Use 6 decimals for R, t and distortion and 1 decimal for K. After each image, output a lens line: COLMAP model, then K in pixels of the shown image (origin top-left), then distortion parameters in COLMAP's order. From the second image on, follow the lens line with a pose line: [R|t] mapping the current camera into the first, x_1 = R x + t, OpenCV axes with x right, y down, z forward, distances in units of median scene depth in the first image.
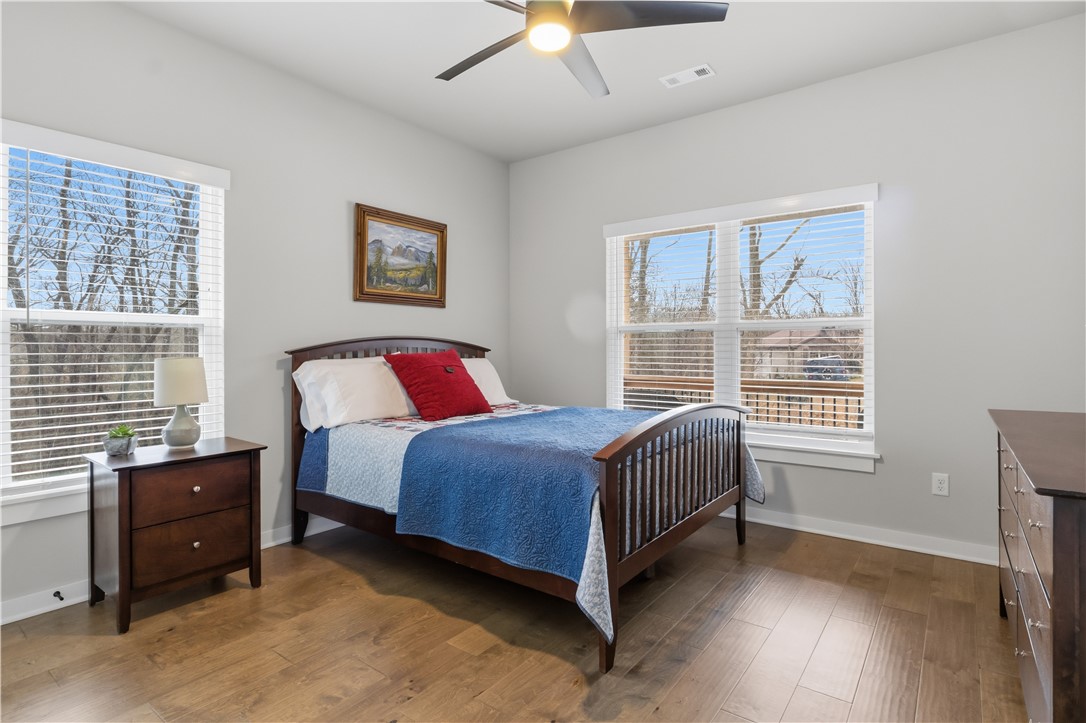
lens RADIAL K [[554.2, 0, 543.5], [0, 554.2, 355.3], [0, 0, 1]] dist [-0.003599, -0.000546]
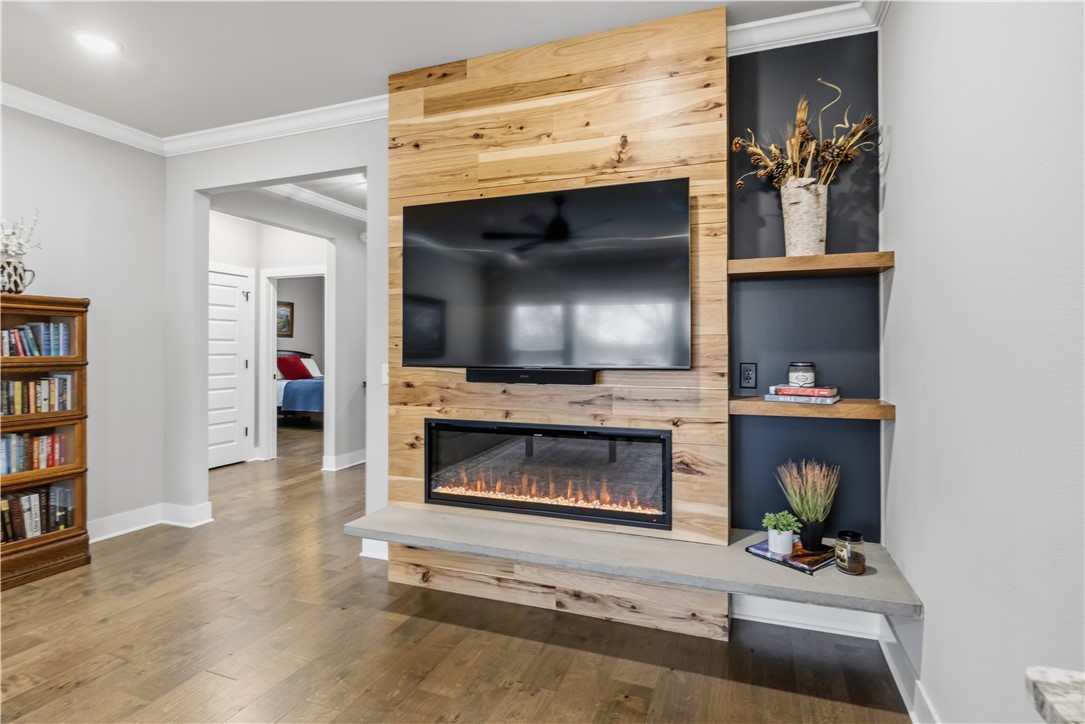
lens RADIAL K [[550.6, 0, 547.8], [0, 550.6, 339.7], [0, 0, 1]] dist [-0.004016, -0.005009]
pose [[0.956911, 0.004994, 0.290337, 0.229214], [-0.000582, 0.999883, -0.015280, -0.047738], [-0.290380, 0.014453, 0.956802, -1.956306]]
